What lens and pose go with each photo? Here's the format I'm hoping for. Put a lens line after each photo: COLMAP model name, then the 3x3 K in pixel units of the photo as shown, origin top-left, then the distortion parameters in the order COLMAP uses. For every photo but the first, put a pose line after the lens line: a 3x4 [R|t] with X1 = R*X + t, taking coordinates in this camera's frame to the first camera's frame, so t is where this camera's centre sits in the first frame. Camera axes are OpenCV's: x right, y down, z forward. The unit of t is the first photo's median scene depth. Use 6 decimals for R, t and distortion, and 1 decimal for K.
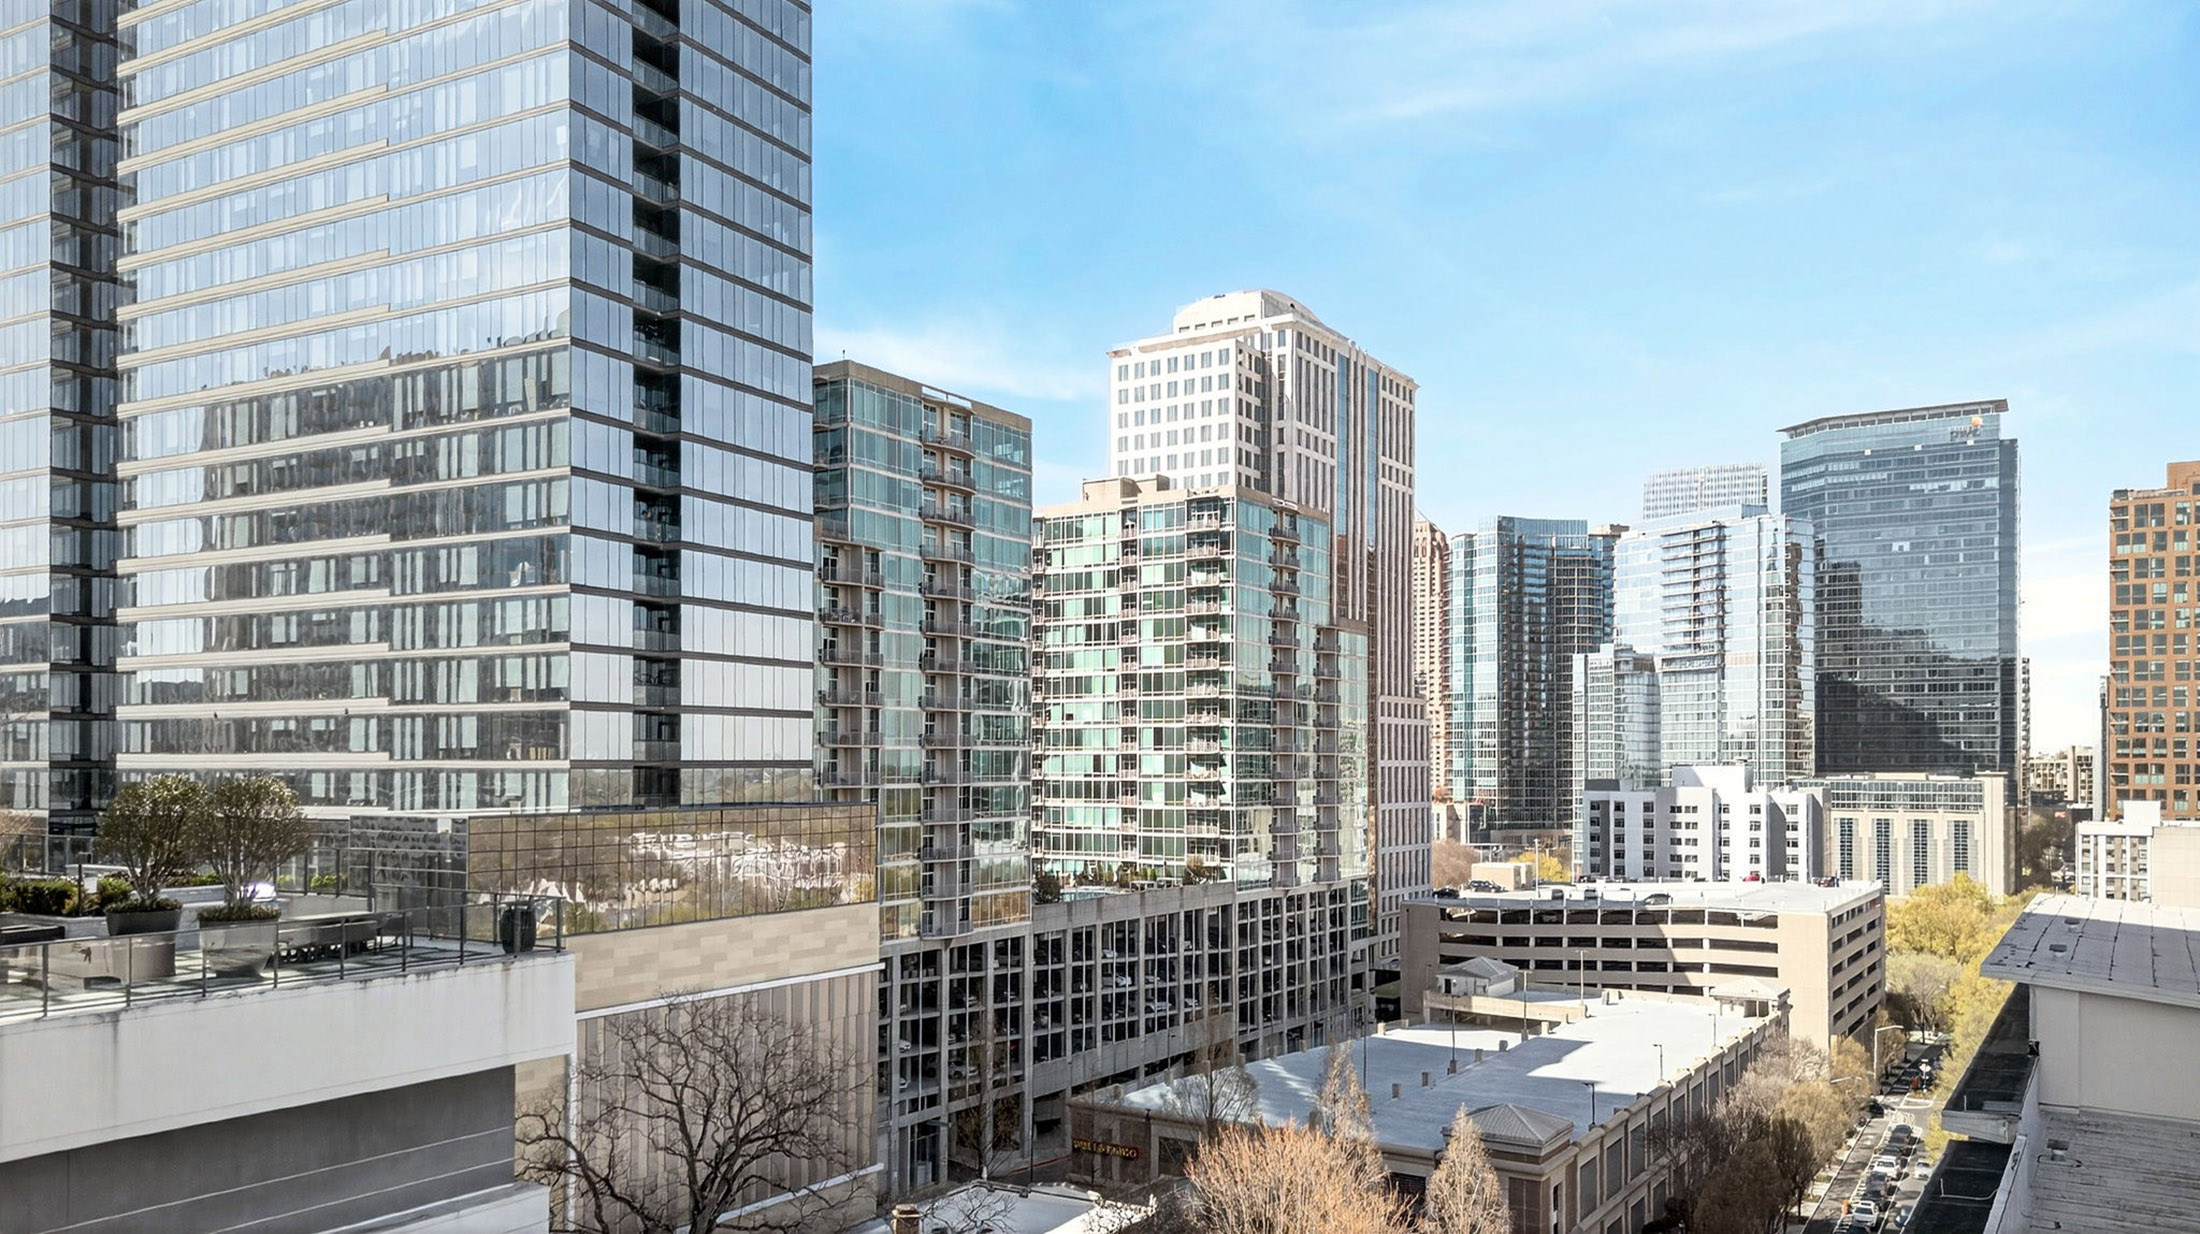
lens RADIAL K [[1577.6, 0, 1100.0], [0, 1577.6, 617.0], [0, 0, 1]] dist [0.051805, -0.007715]
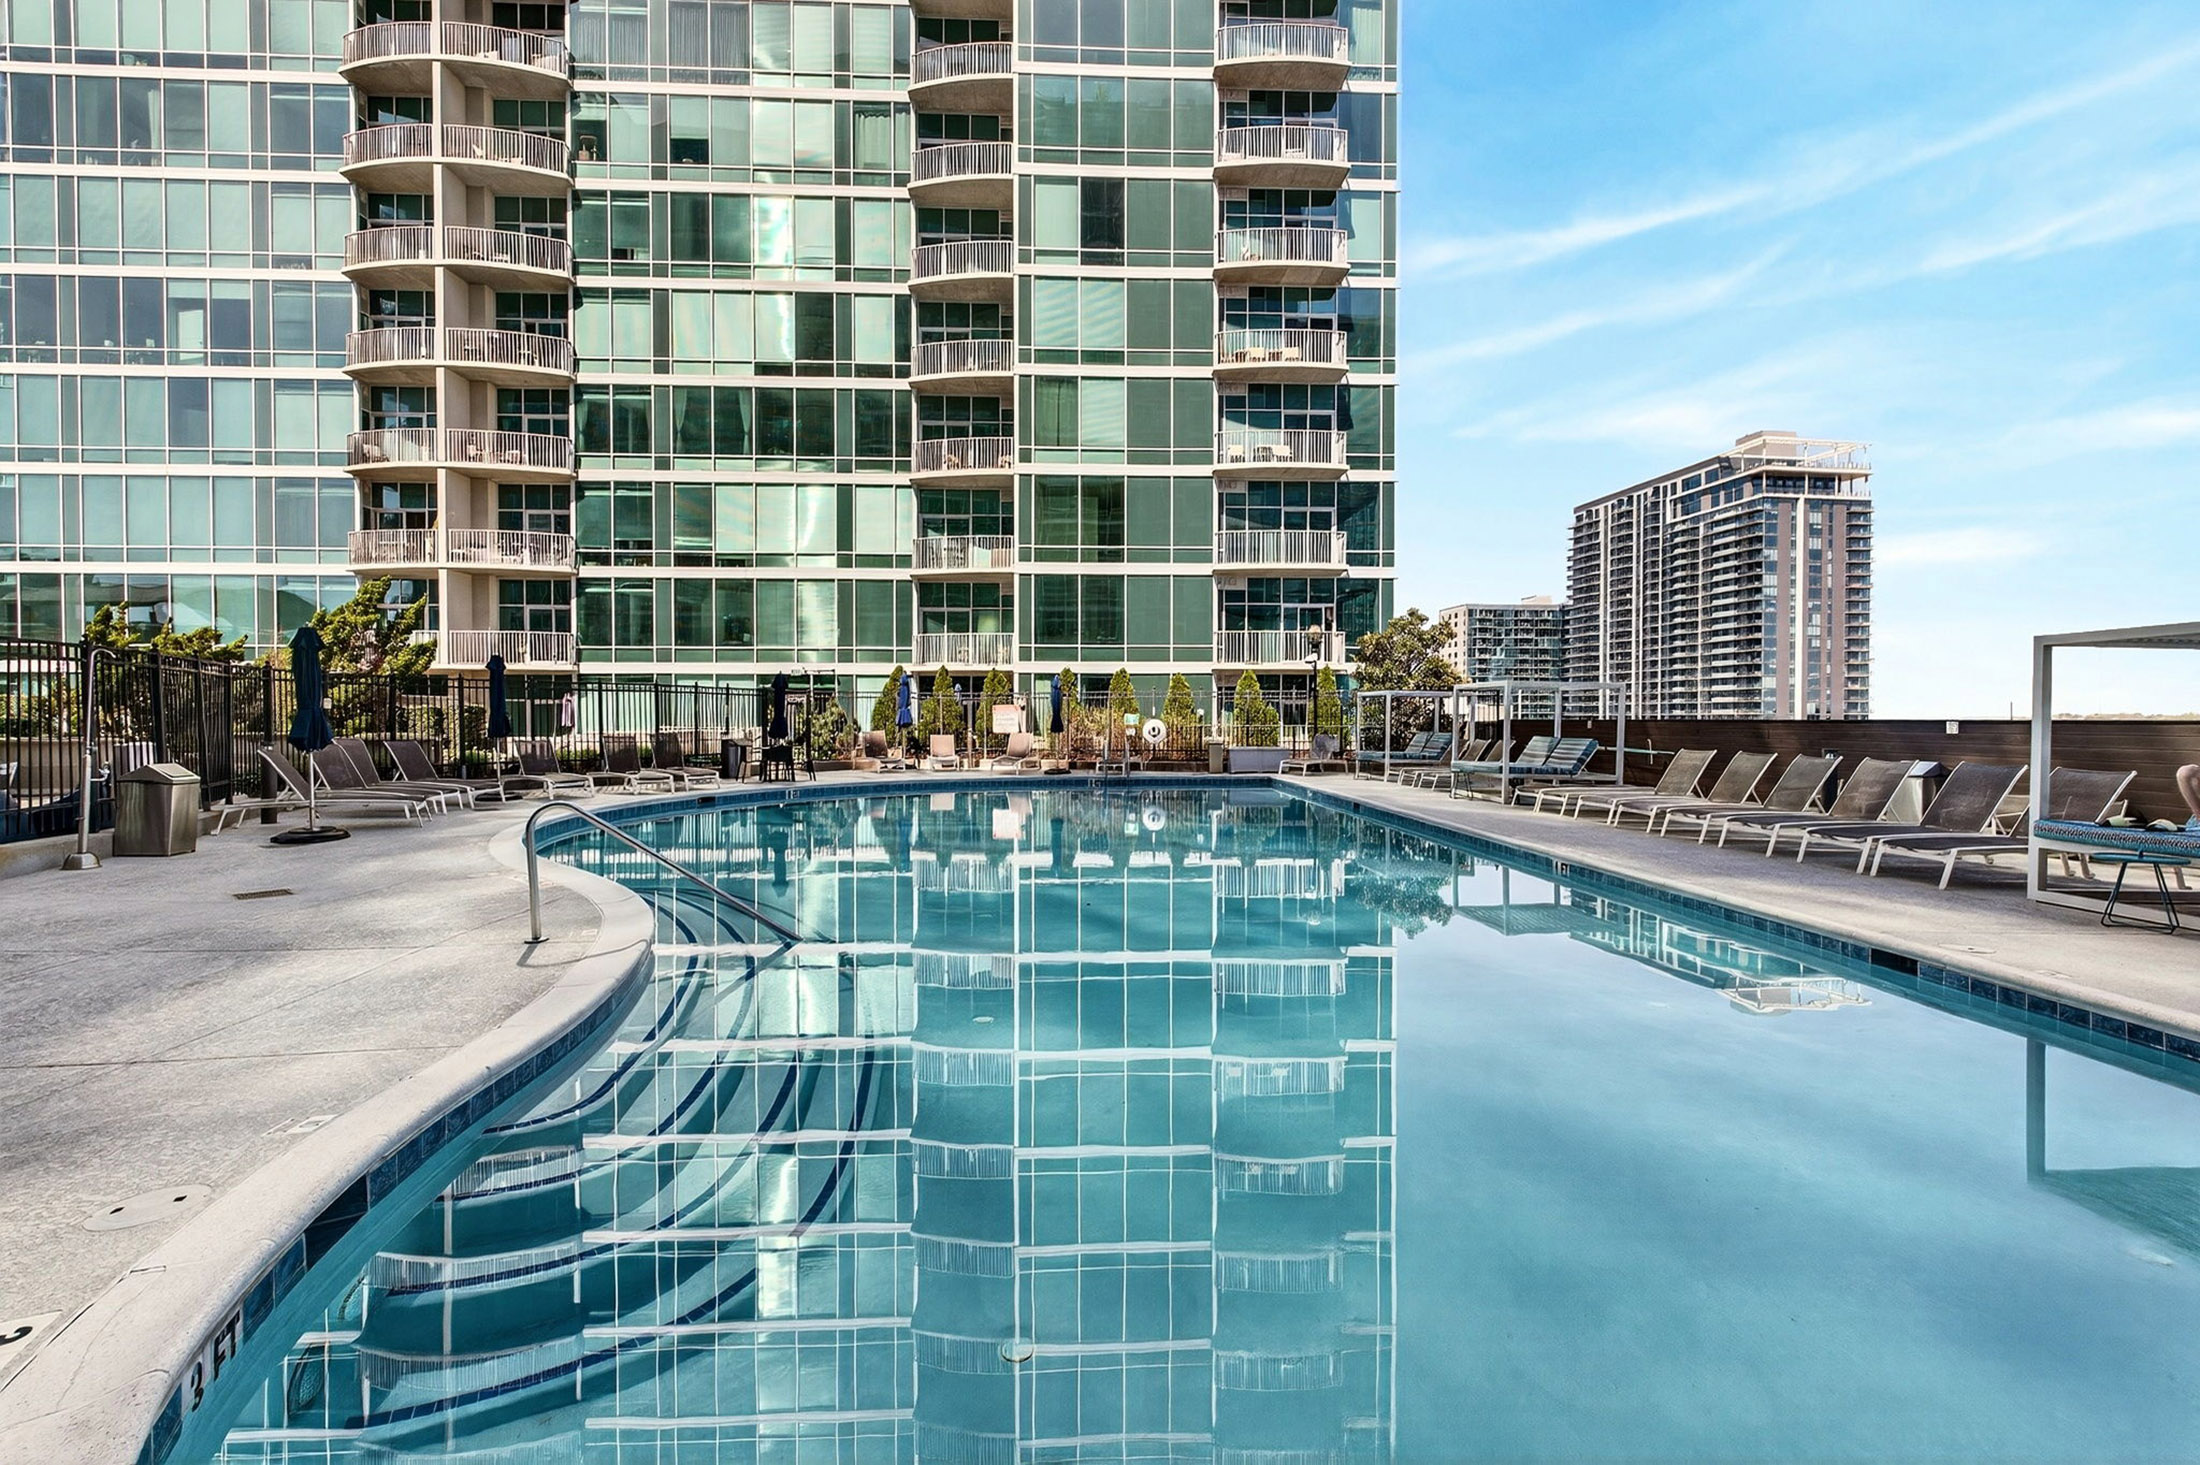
lens RADIAL K [[977.4, 0, 1126.6], [0, 977.4, 732.2], [0, 0, 1]] dist [0.001661, -0.000028]
pose [[0.807394, -0.007981, 0.589959, -0.058679], [-0.049500, 0.995467, 0.081211, 0.146314], [-0.587933, -0.094772, 0.803339, 0.827028]]
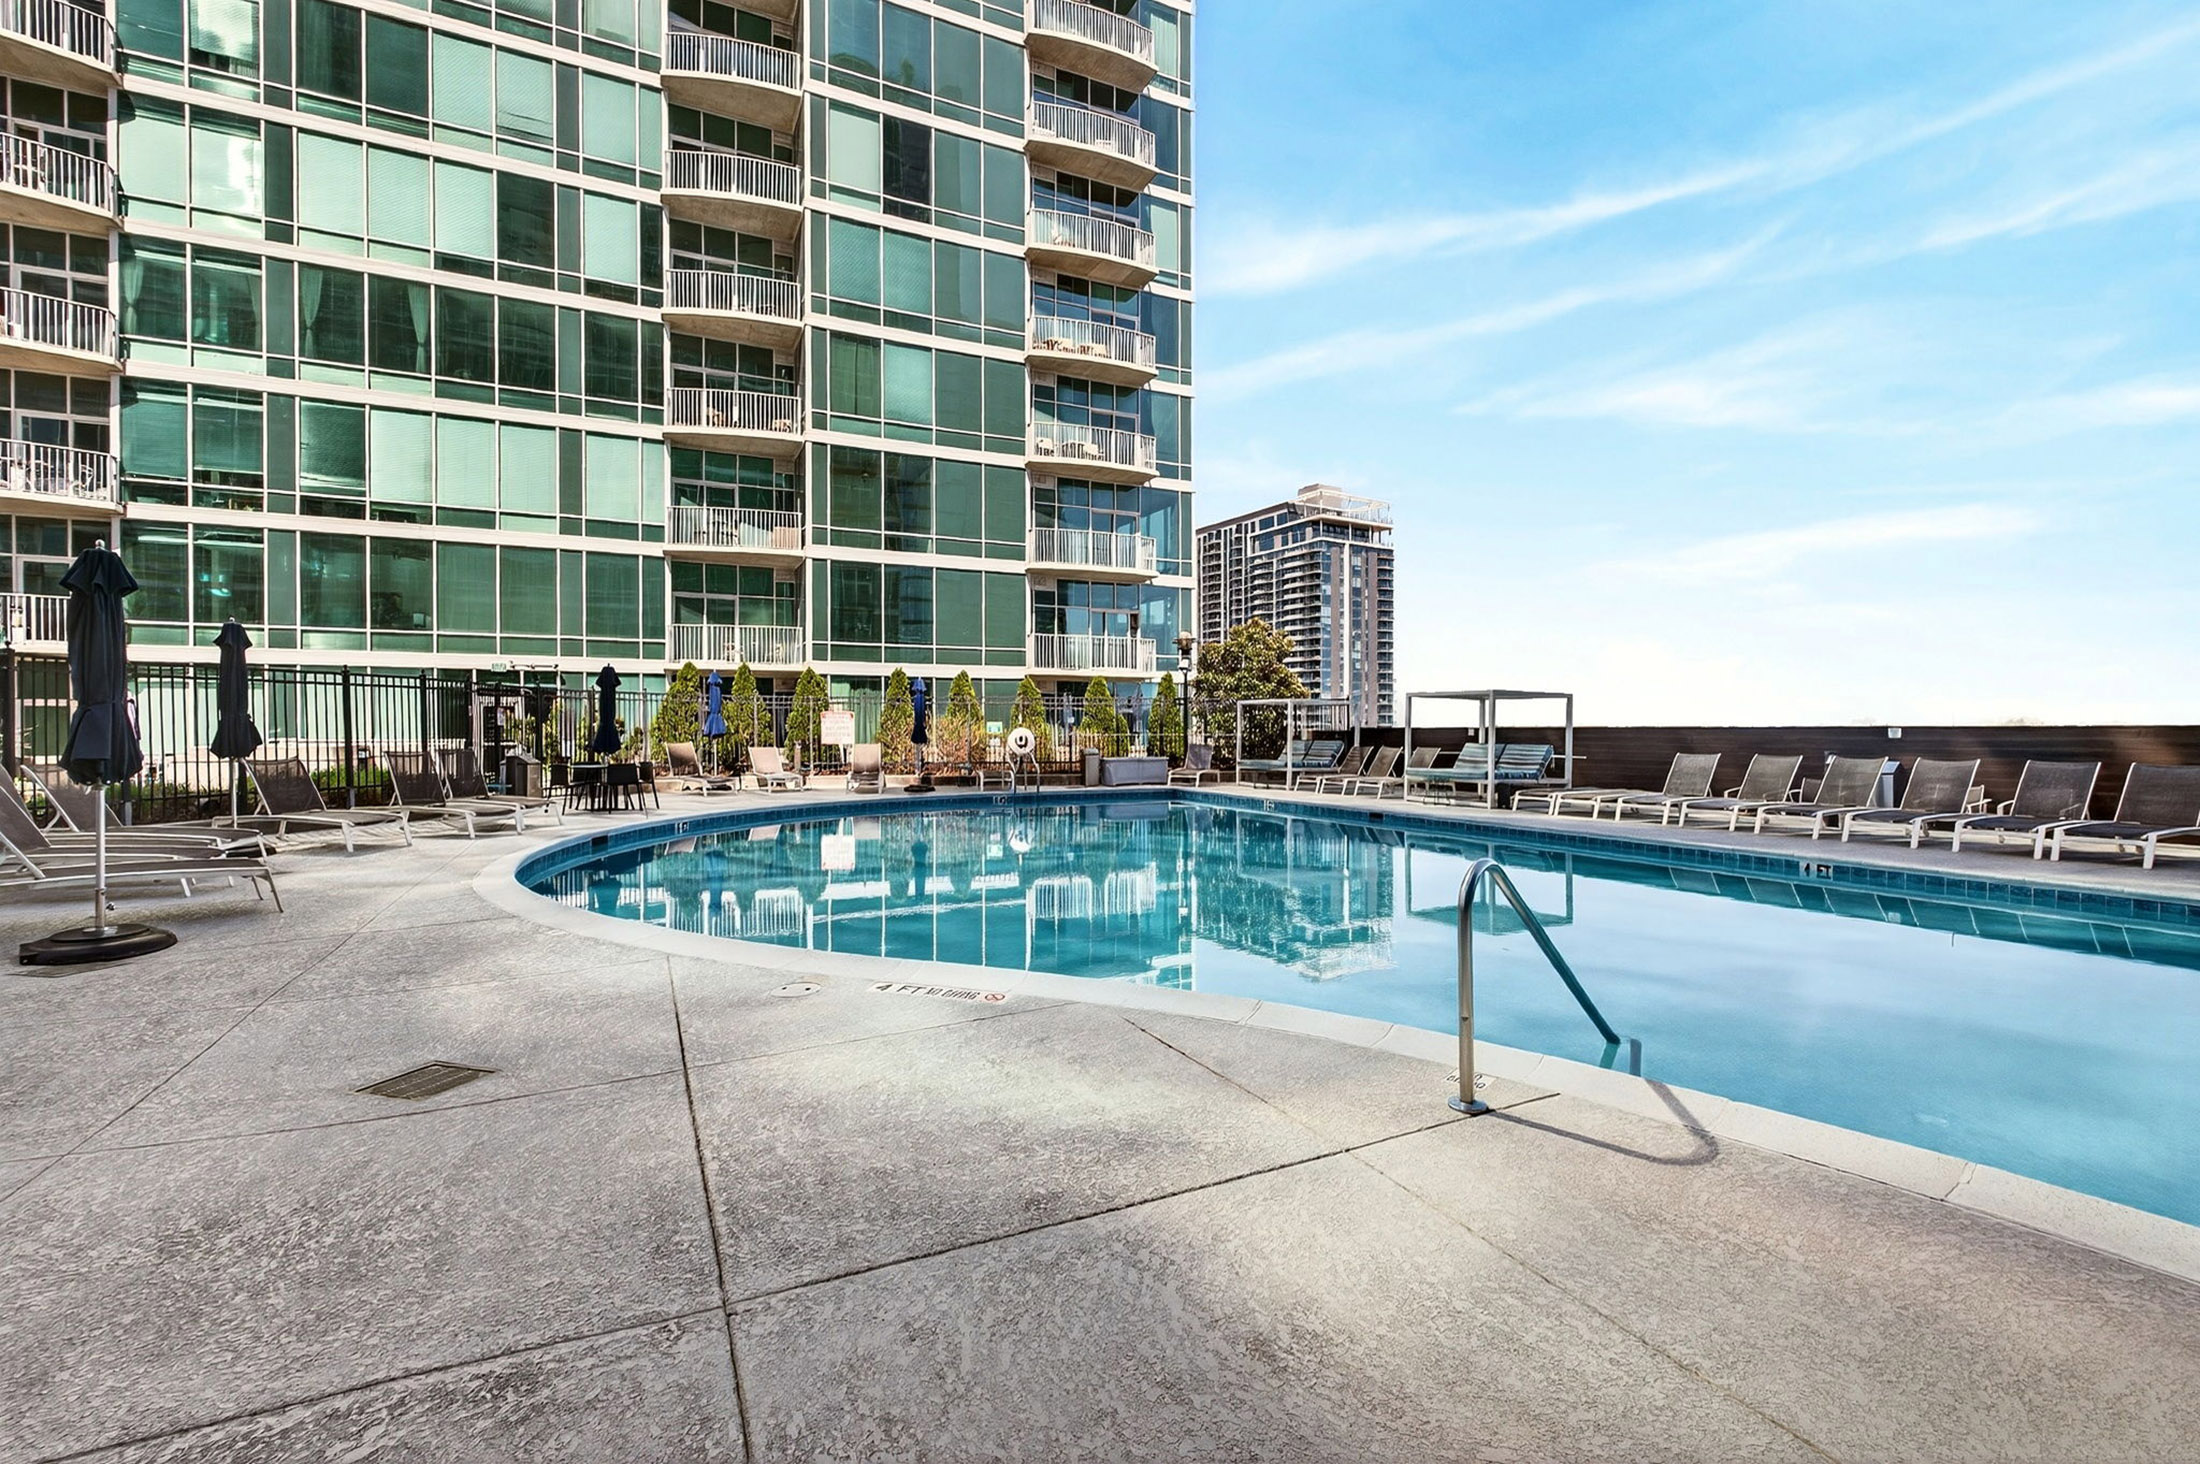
lens RADIAL K [[977.4, 0, 1126.6], [0, 977.4, 731.7], [0, 0, 1]] dist [0.001661, -0.000028]
pose [[0.507323, -0.002549, 0.861752, -0.074059], [-0.071161, 0.996456, 0.044841, 0.149353], [-0.858813, -0.084072, 0.505344, 0.860332]]
